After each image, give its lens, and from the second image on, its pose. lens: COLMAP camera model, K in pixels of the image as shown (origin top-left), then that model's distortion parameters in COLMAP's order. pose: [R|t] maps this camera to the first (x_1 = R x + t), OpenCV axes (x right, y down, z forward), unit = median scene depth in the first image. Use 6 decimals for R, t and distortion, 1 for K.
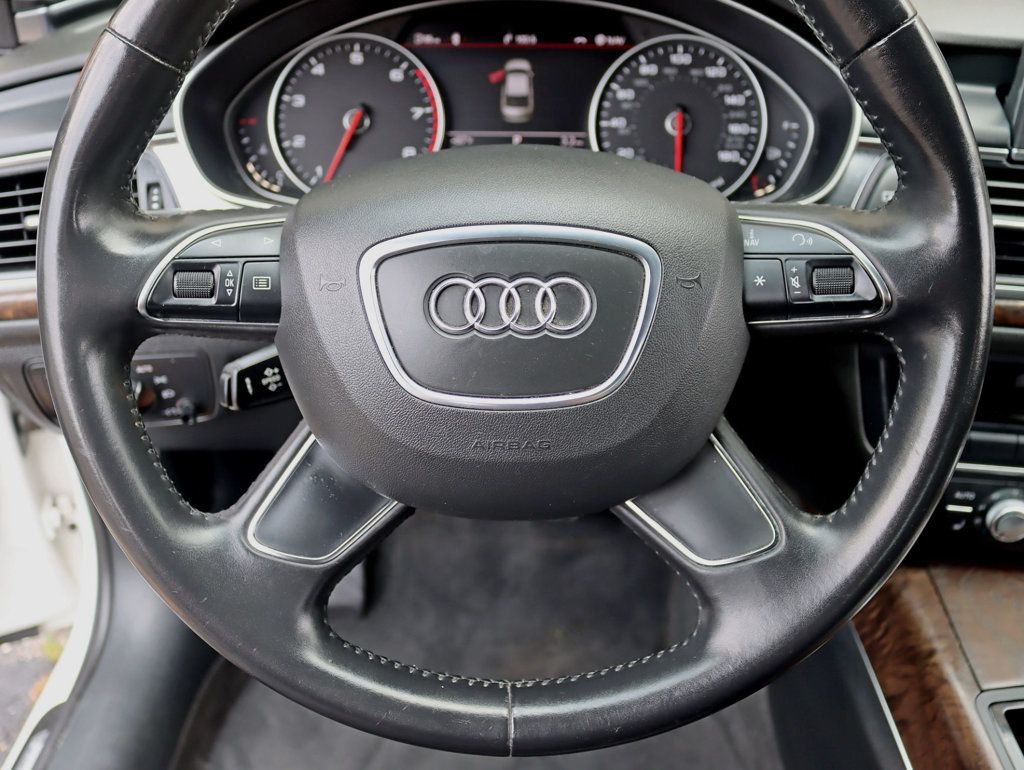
lens RADIAL K [[962.5, 0, 512.0], [0, 962.5, 385.0], [0, 0, 1]] dist [-0.115595, 0.013875]
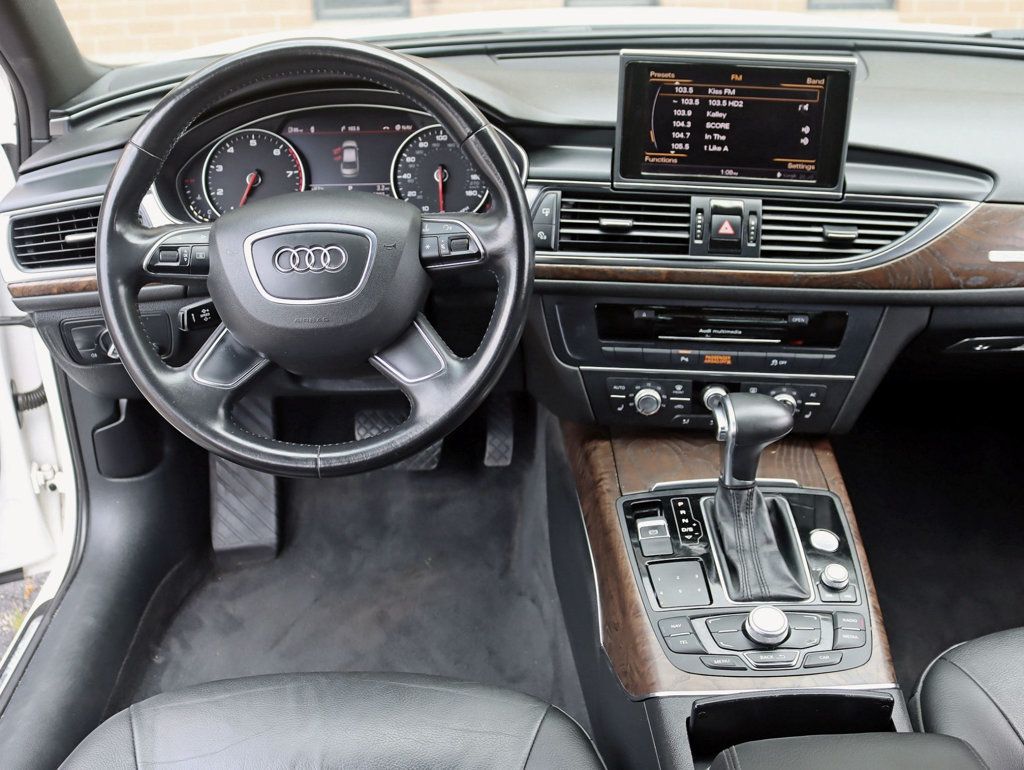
lens RADIAL K [[1108.5, 0, 512.0], [0, 1108.5, 385.0], [0, 0, 1]] dist [-0.110312, 0.007717]
pose [[0.999241, -0.028083, 0.026993, 0.238960], [0.030075, 0.996618, -0.076474, 0.257570], [-0.024754, 0.077228, 0.996706, -0.956513]]
